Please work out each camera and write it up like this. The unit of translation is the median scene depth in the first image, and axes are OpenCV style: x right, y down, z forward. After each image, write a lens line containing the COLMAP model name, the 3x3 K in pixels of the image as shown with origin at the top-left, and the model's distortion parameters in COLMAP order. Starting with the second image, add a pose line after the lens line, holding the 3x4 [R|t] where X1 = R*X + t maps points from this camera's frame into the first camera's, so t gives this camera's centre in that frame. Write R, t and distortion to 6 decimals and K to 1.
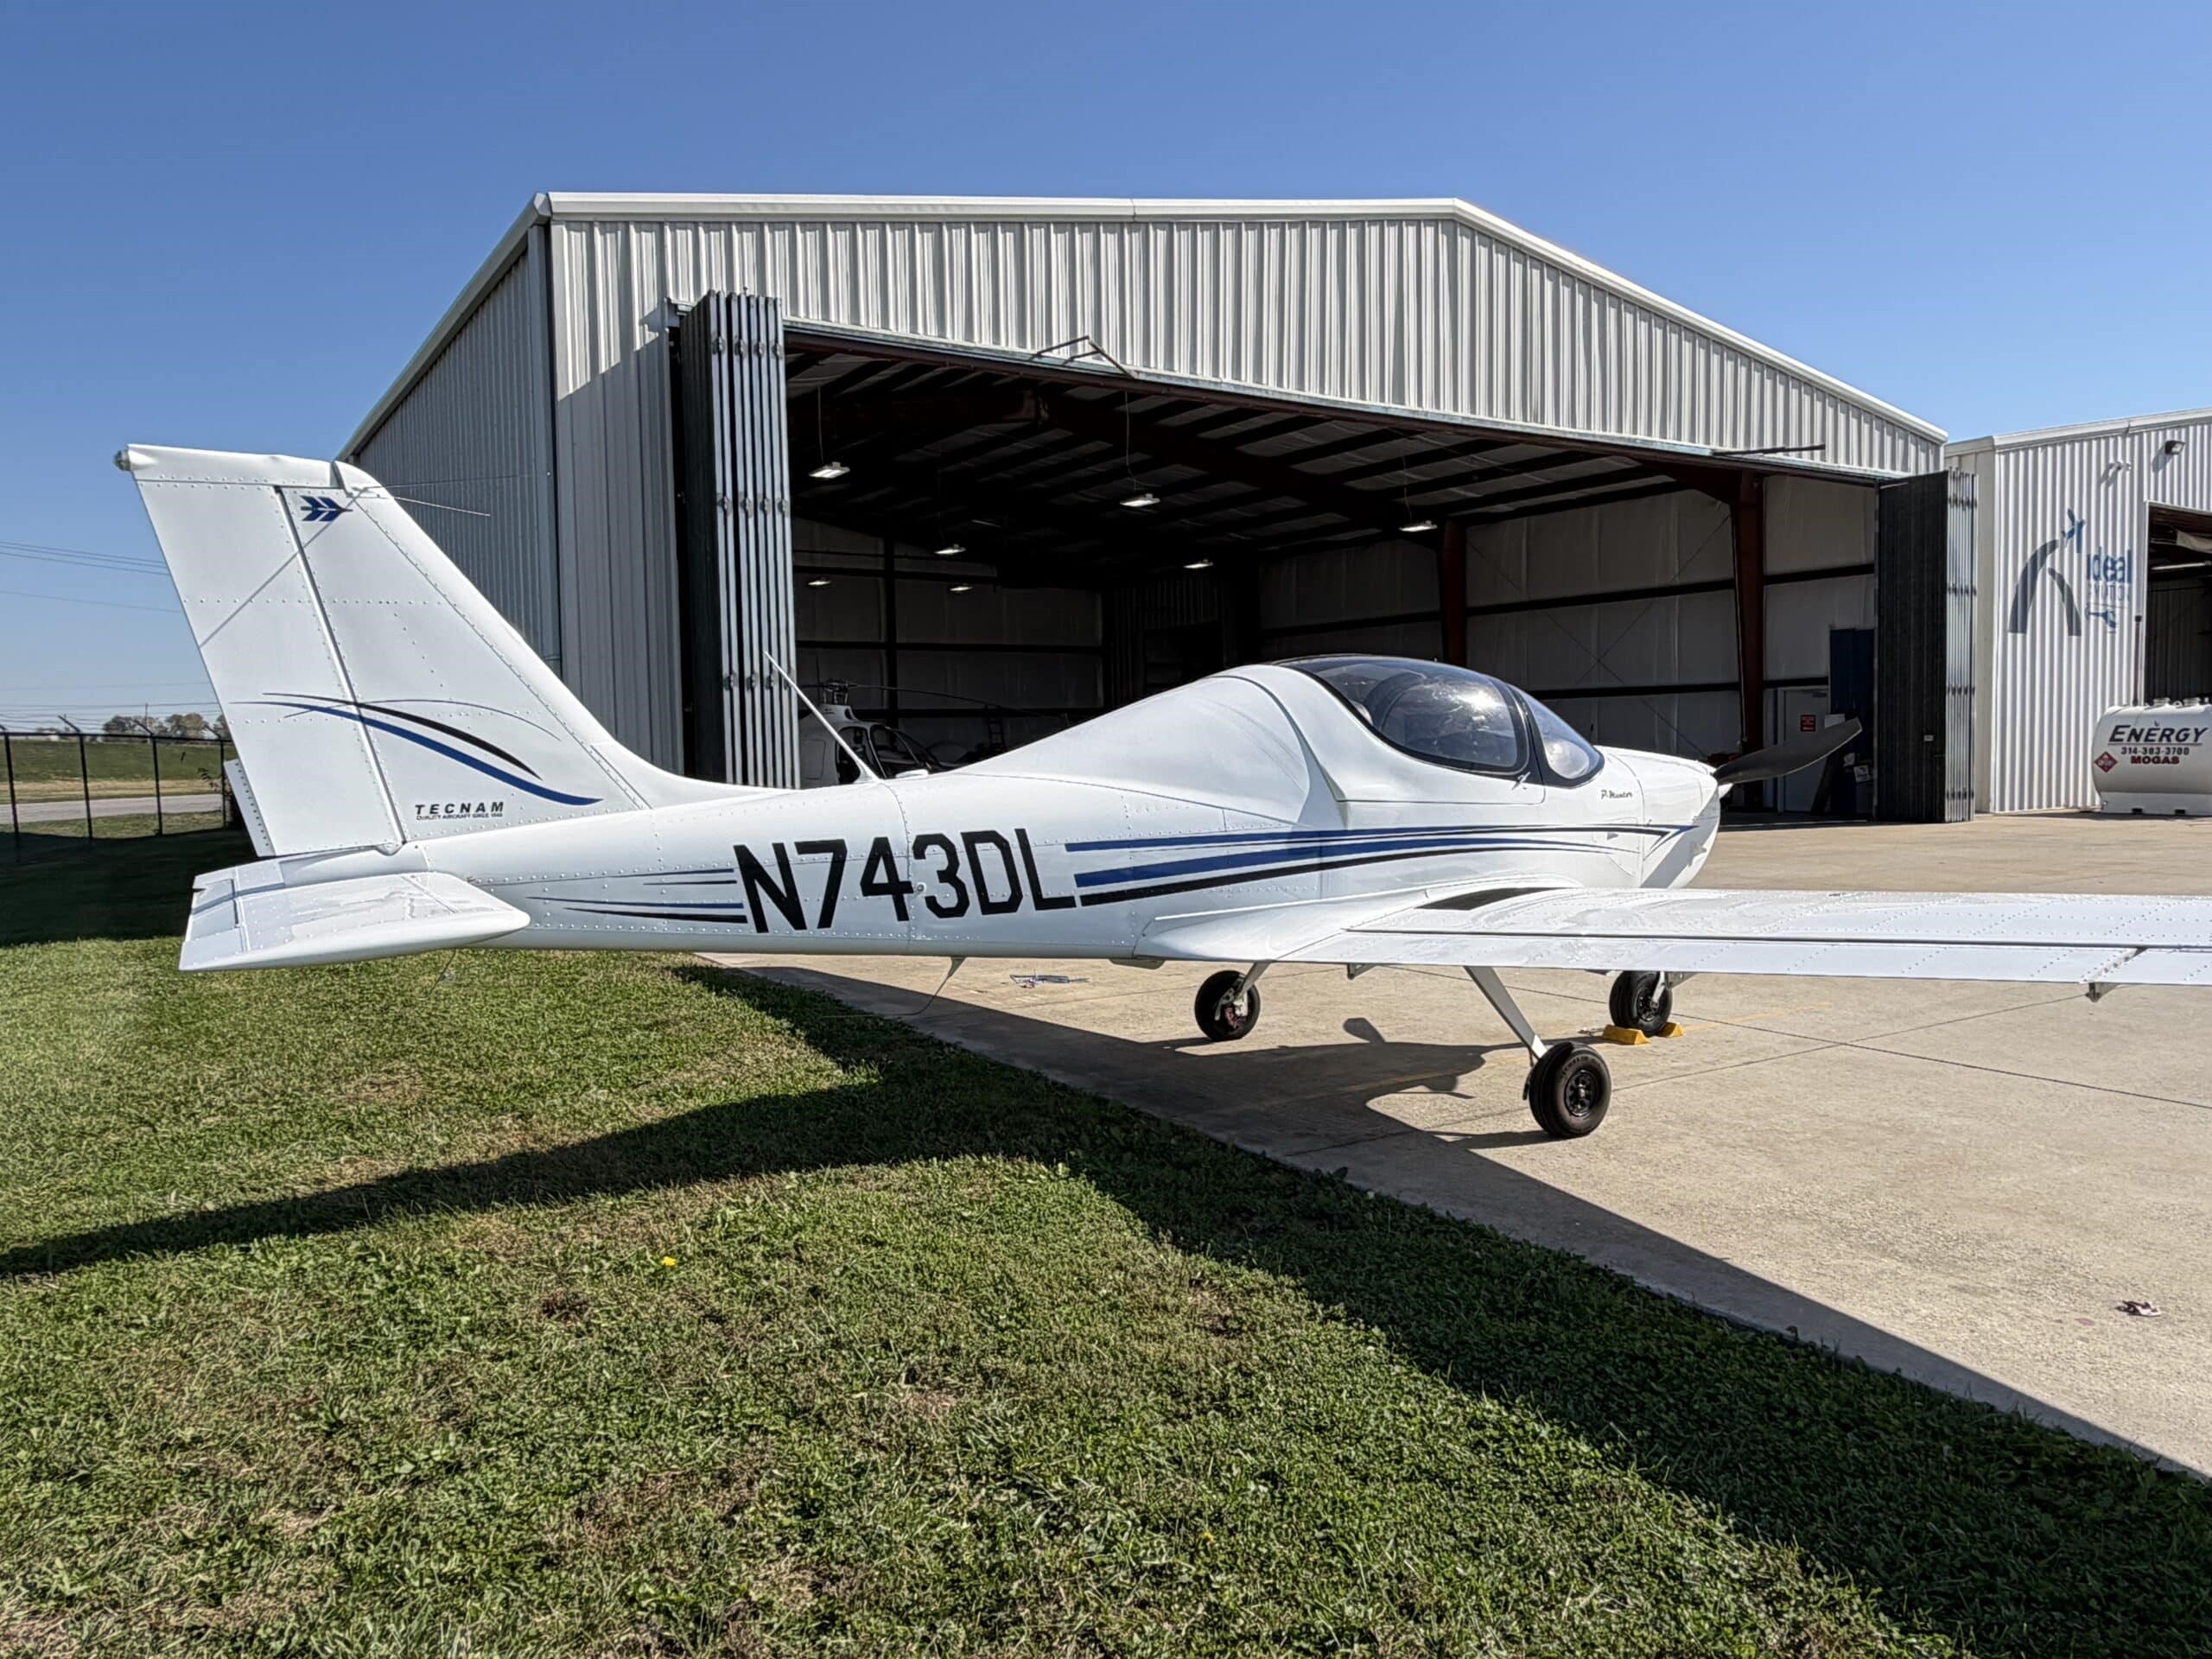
lens RADIAL K [[1539.4, 0, 1106.0], [0, 1539.4, 829.5], [0, 0, 1]] dist [-0.005480, 0.000915]
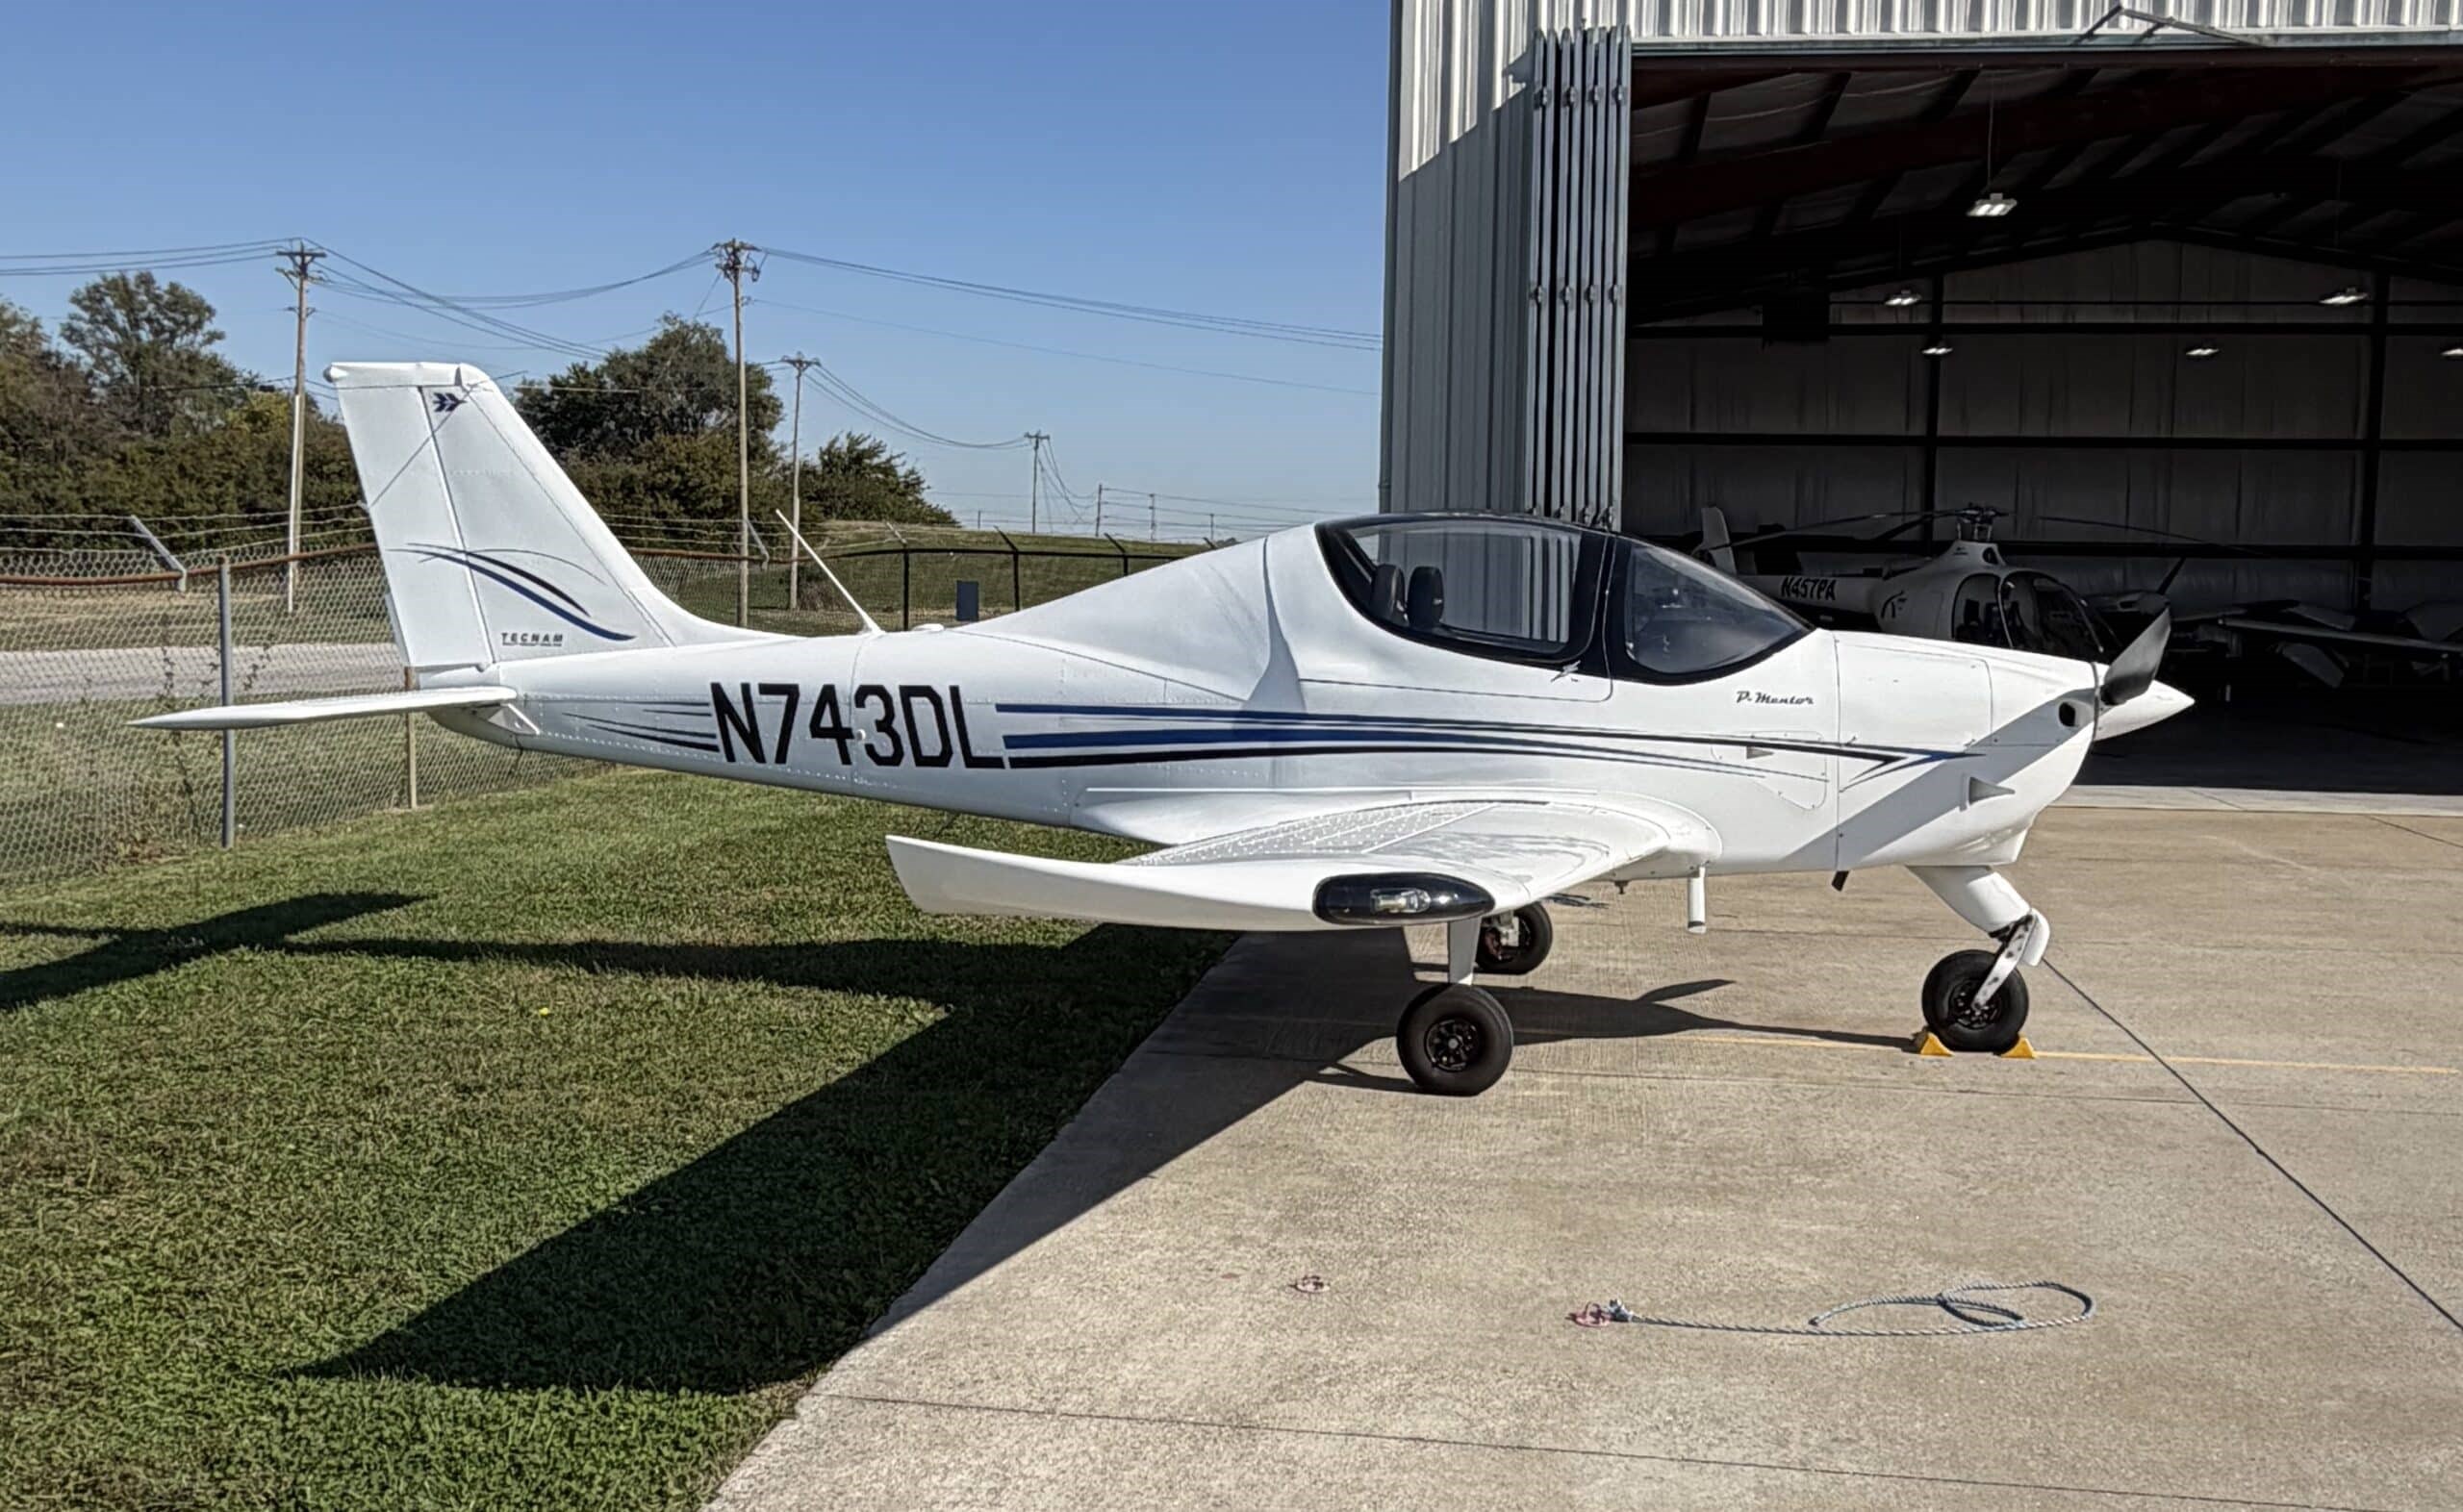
lens RADIAL K [[2291.3, 0, 1231.5], [0, 2291.3, 756.0], [0, 0, 1]] dist [0.001863, 0.001730]
pose [[0.749396, 0.079108, -0.657379, 1.094544], [-0.066336, 0.996812, 0.044333, -0.034022], [0.658791, 0.010385, 0.752255, -0.015733]]
